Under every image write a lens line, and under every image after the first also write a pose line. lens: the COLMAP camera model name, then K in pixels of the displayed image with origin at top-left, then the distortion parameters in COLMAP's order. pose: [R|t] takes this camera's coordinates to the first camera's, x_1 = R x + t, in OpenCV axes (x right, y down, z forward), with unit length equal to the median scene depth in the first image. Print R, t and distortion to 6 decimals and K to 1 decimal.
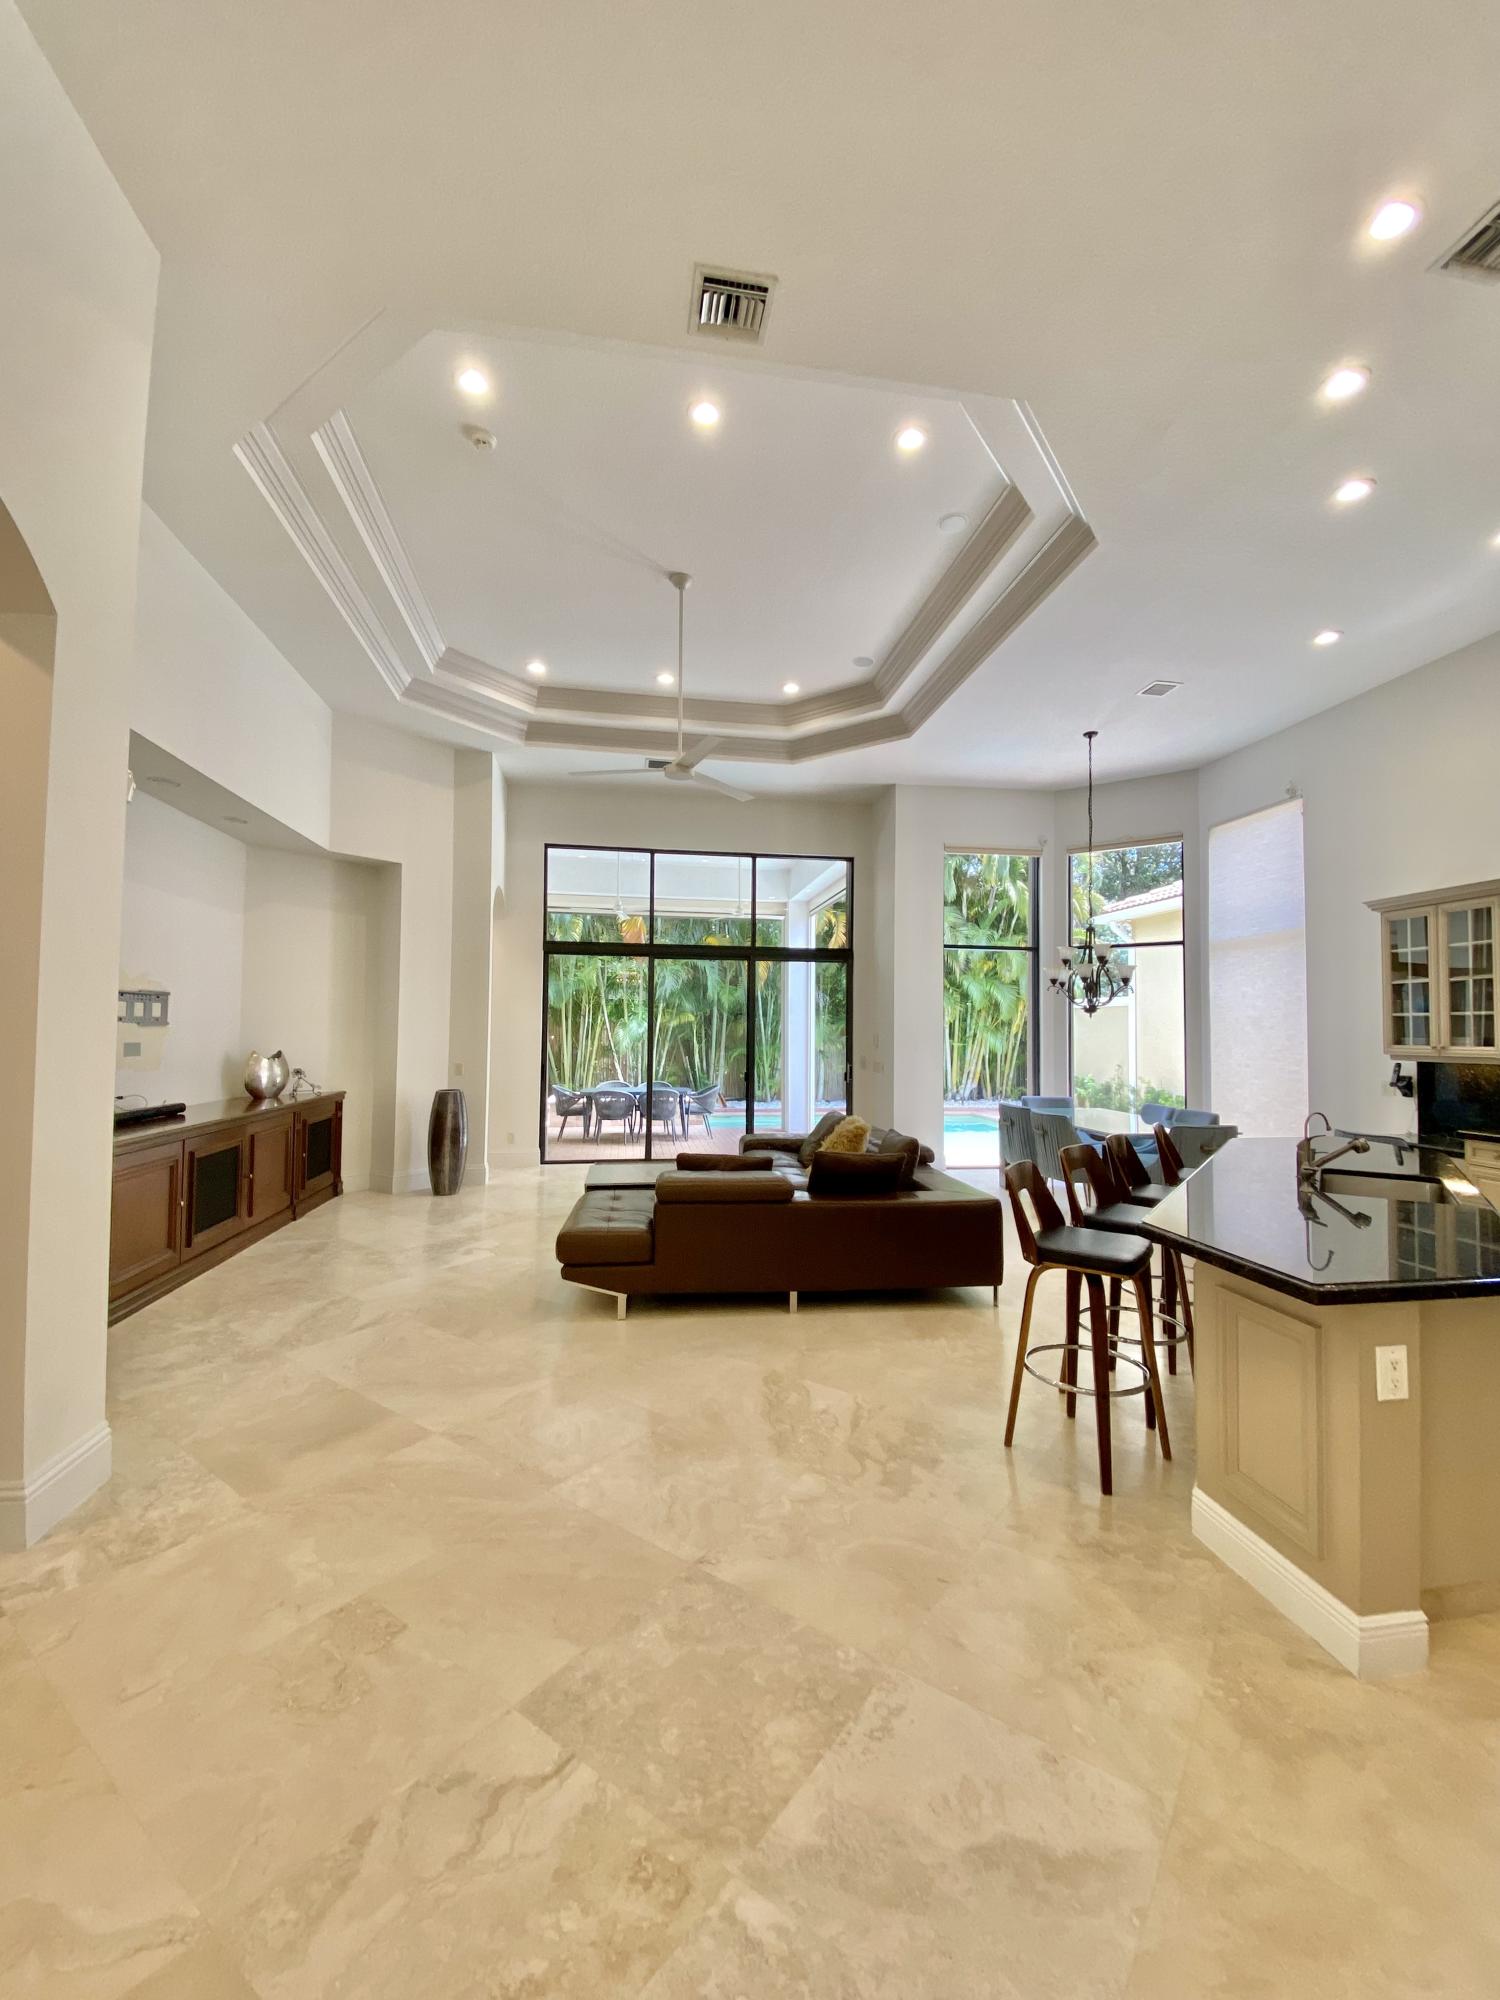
lens RADIAL K [[806.7, 0, 748.4], [0, 806.7, 1002.9], [0, 0, 1]] dist [0.029443, -0.026822]
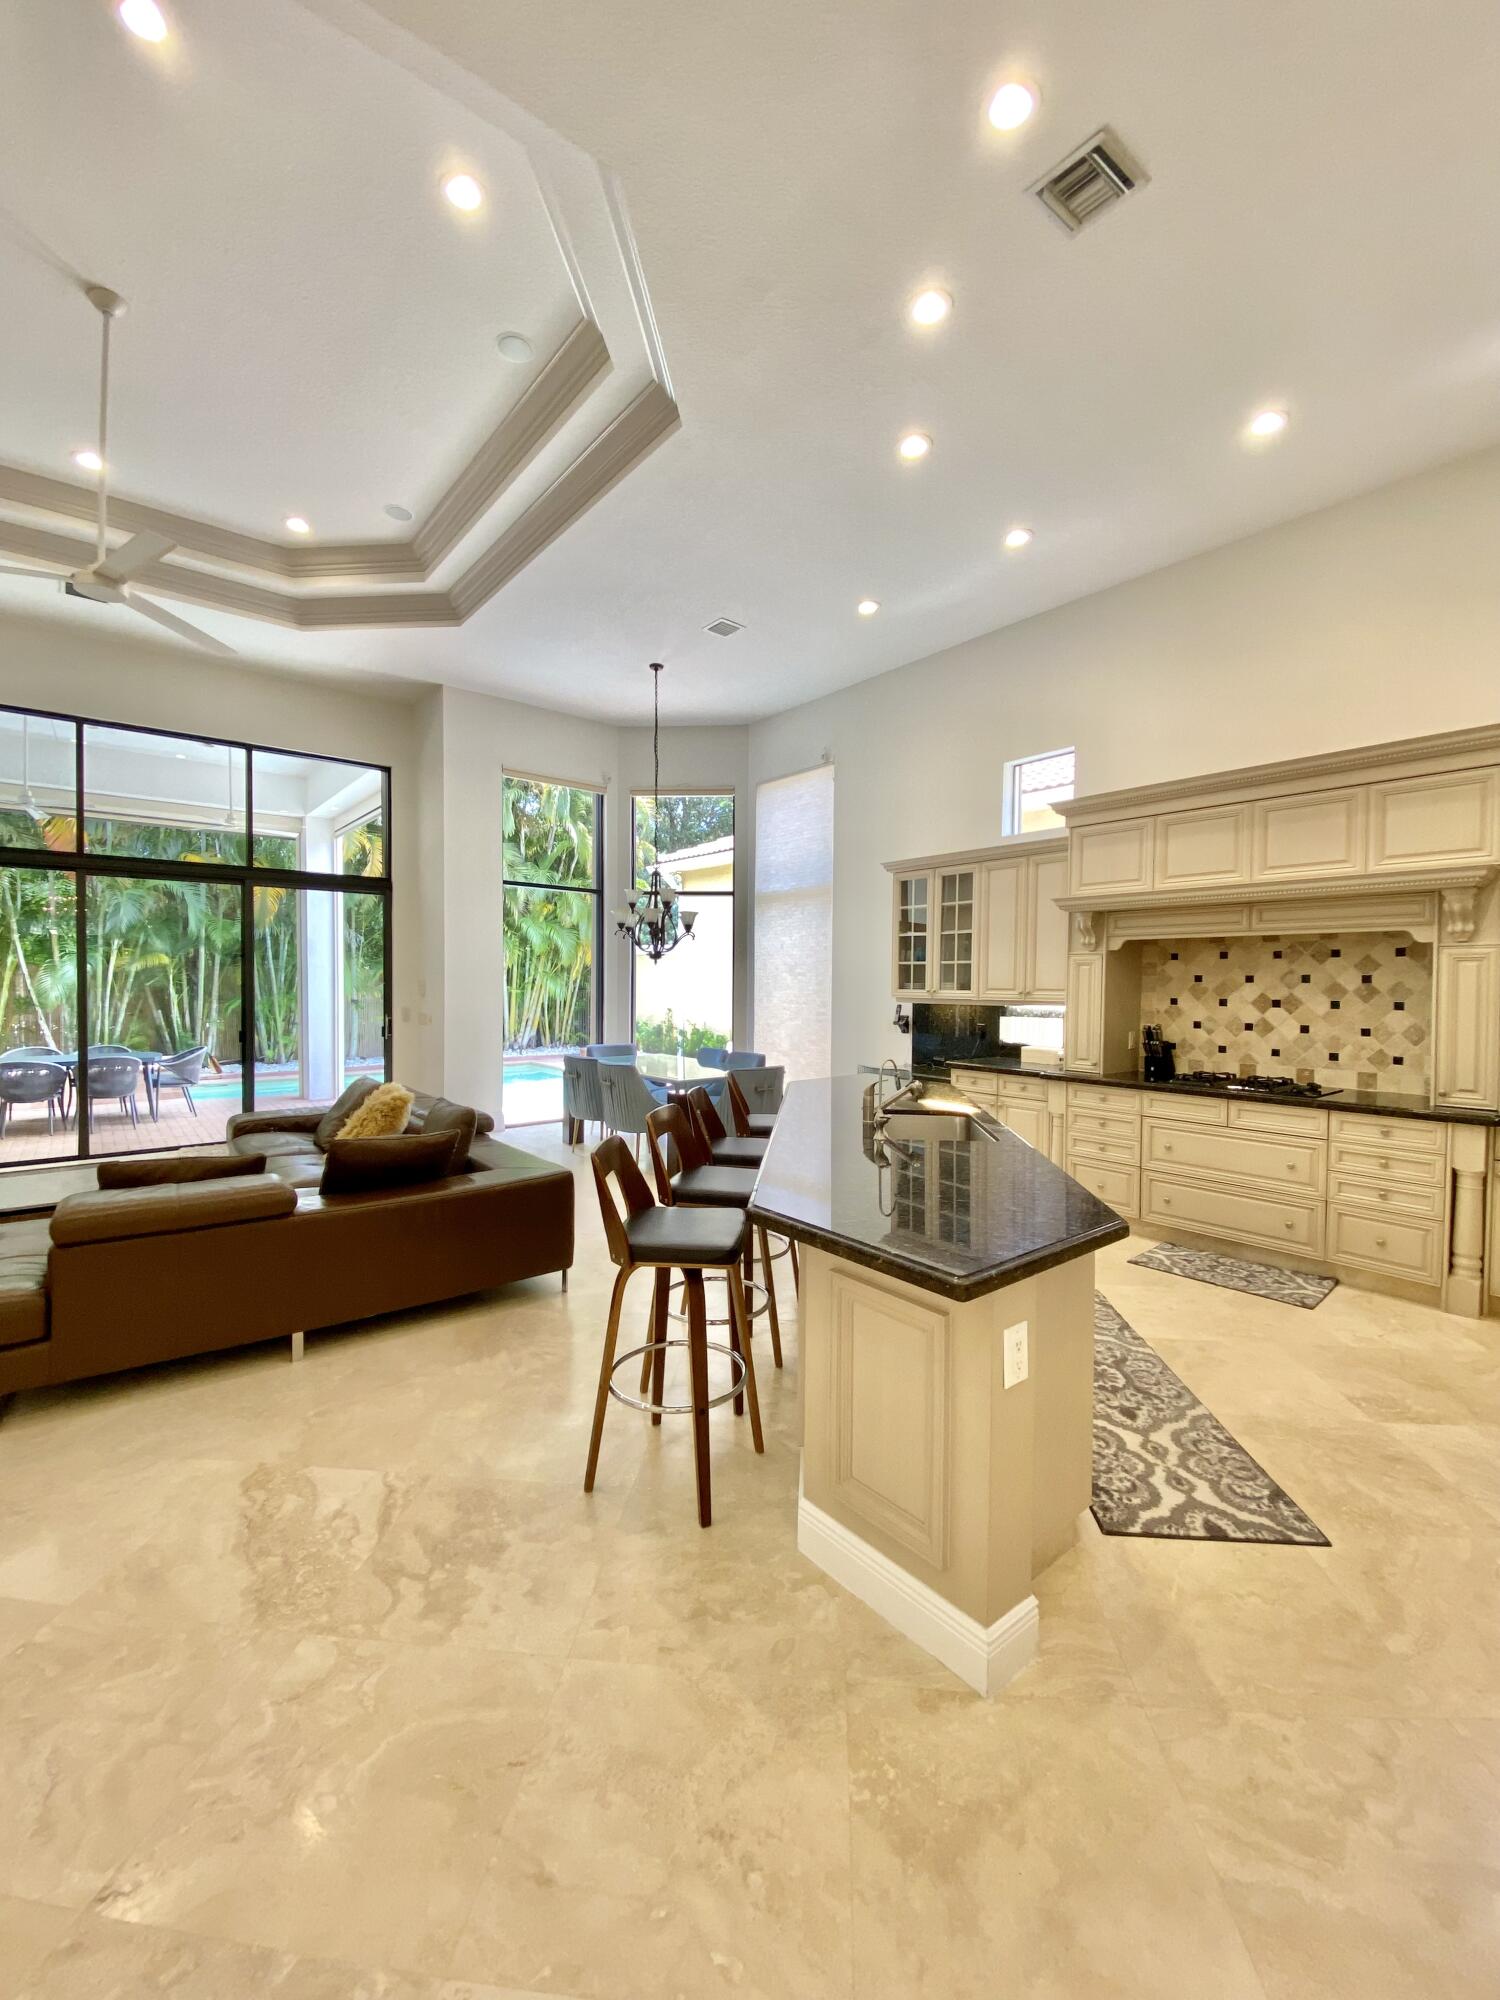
lens RADIAL K [[806.7, 0, 748.4], [0, 806.7, 1002.9], [0, 0, 1]] dist [0.029443, -0.026822]
pose [[0.859698, -0.016042, 0.510551, 0.023667], [-0.018161, 0.997915, 0.061936, 0.003772], [-0.510480, -0.062519, 0.857614, 0.120138]]
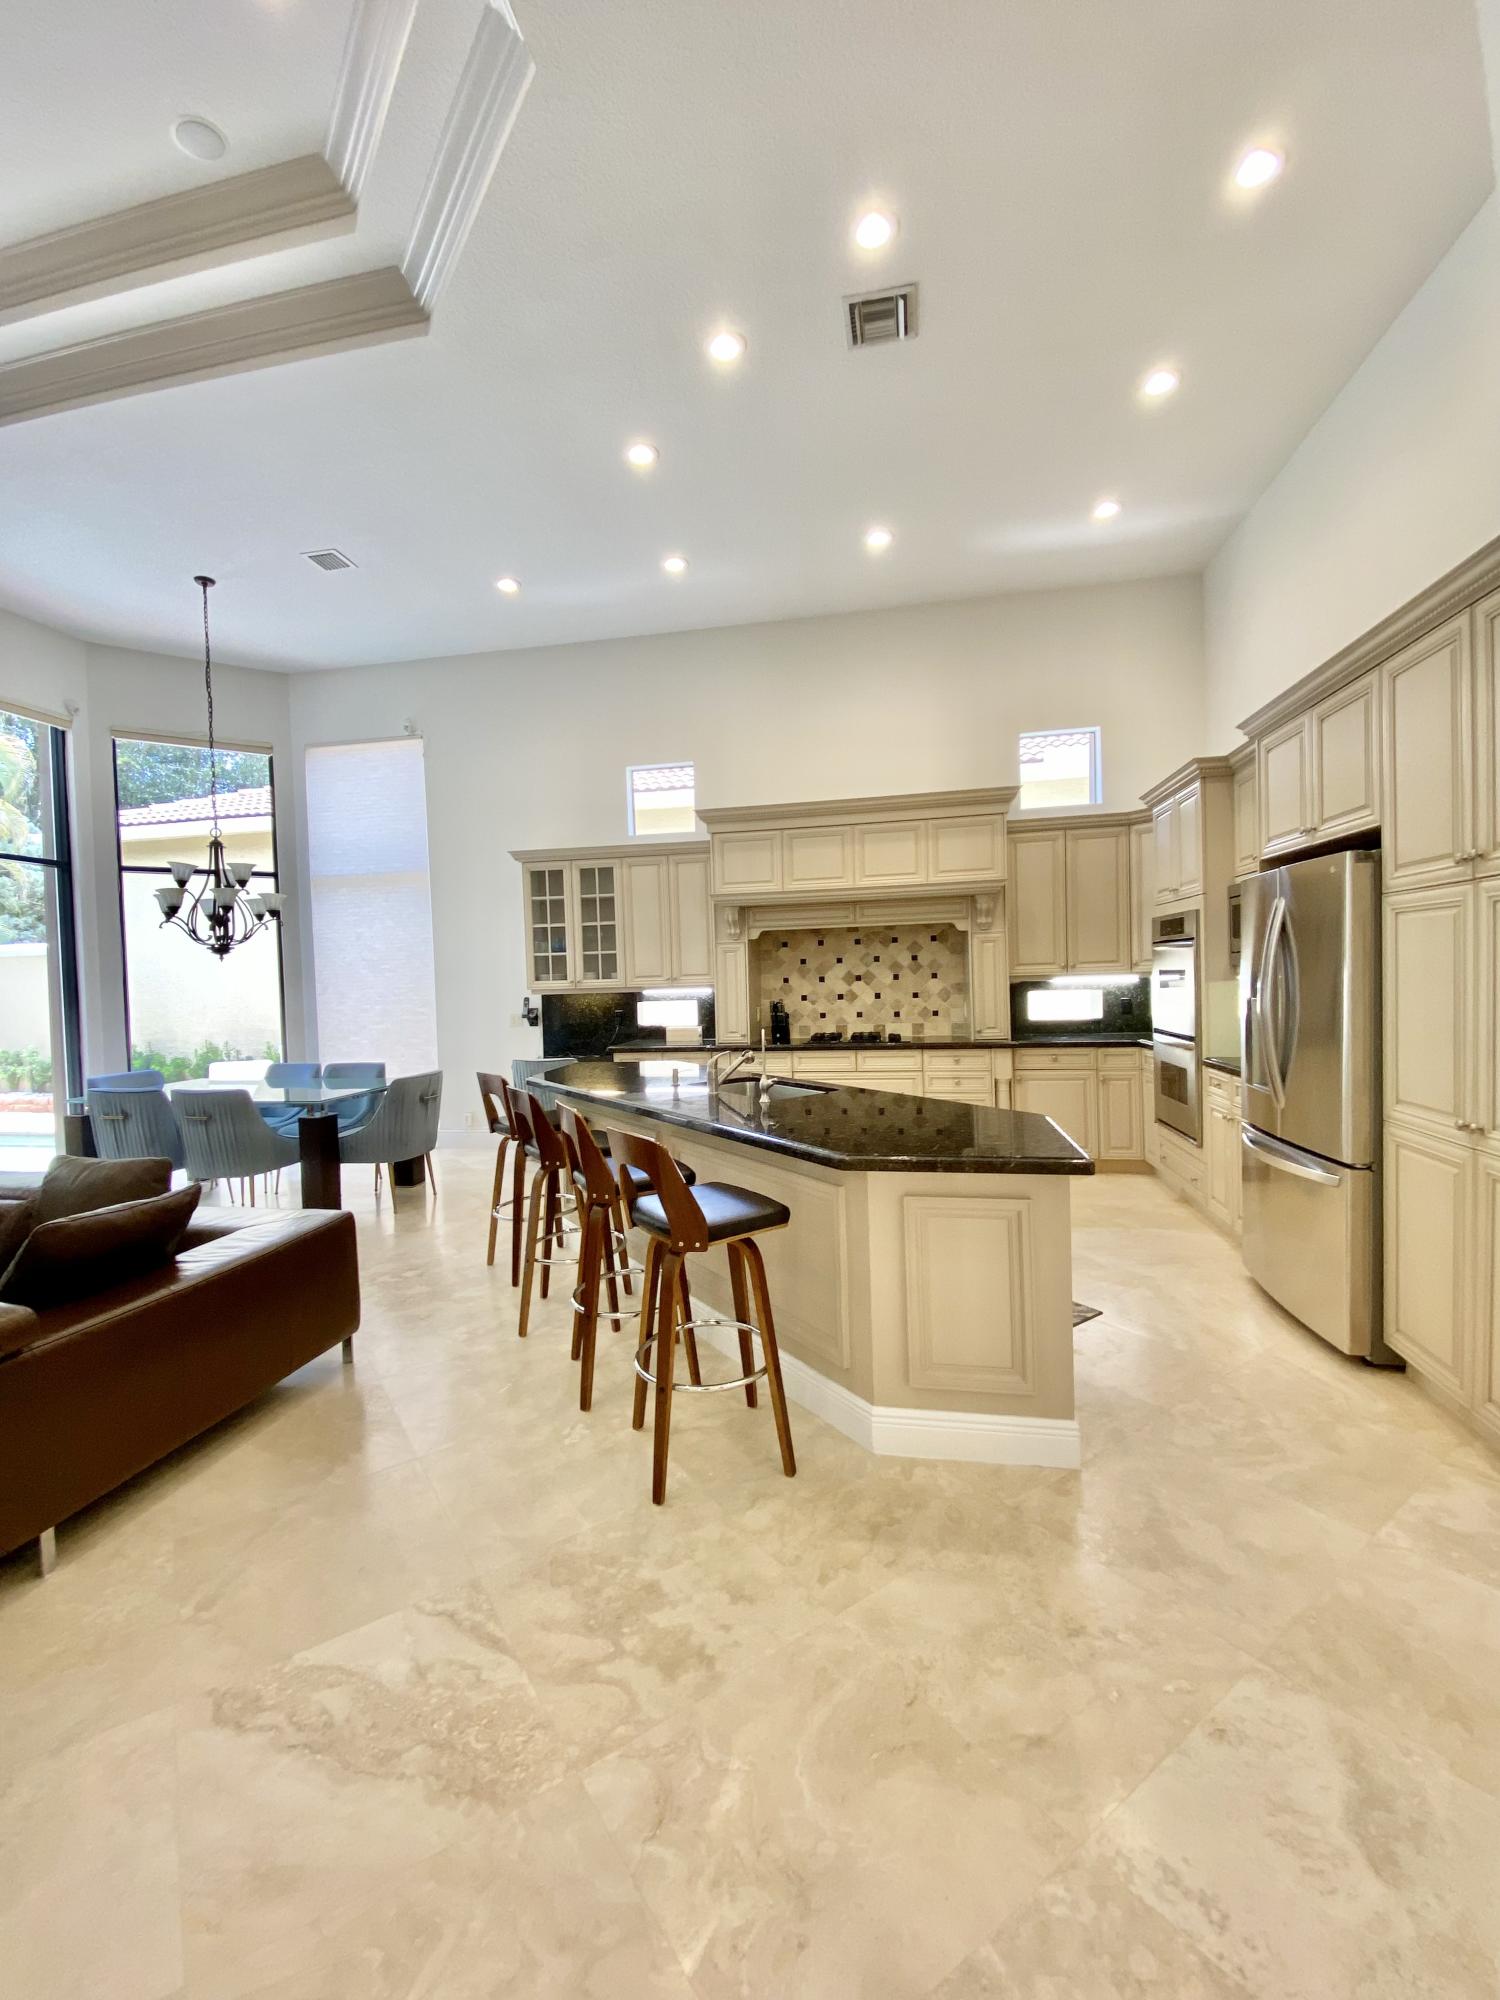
lens RADIAL K [[806.7, 0, 748.4], [0, 806.7, 1002.9], [0, 0, 1]] dist [0.029443, -0.026822]
pose [[0.330755, -0.052477, 0.942256, -0.160814], [-0.000808, 0.998437, 0.055889, 0.017576], [-0.943716, -0.019247, 0.330196, 0.320332]]
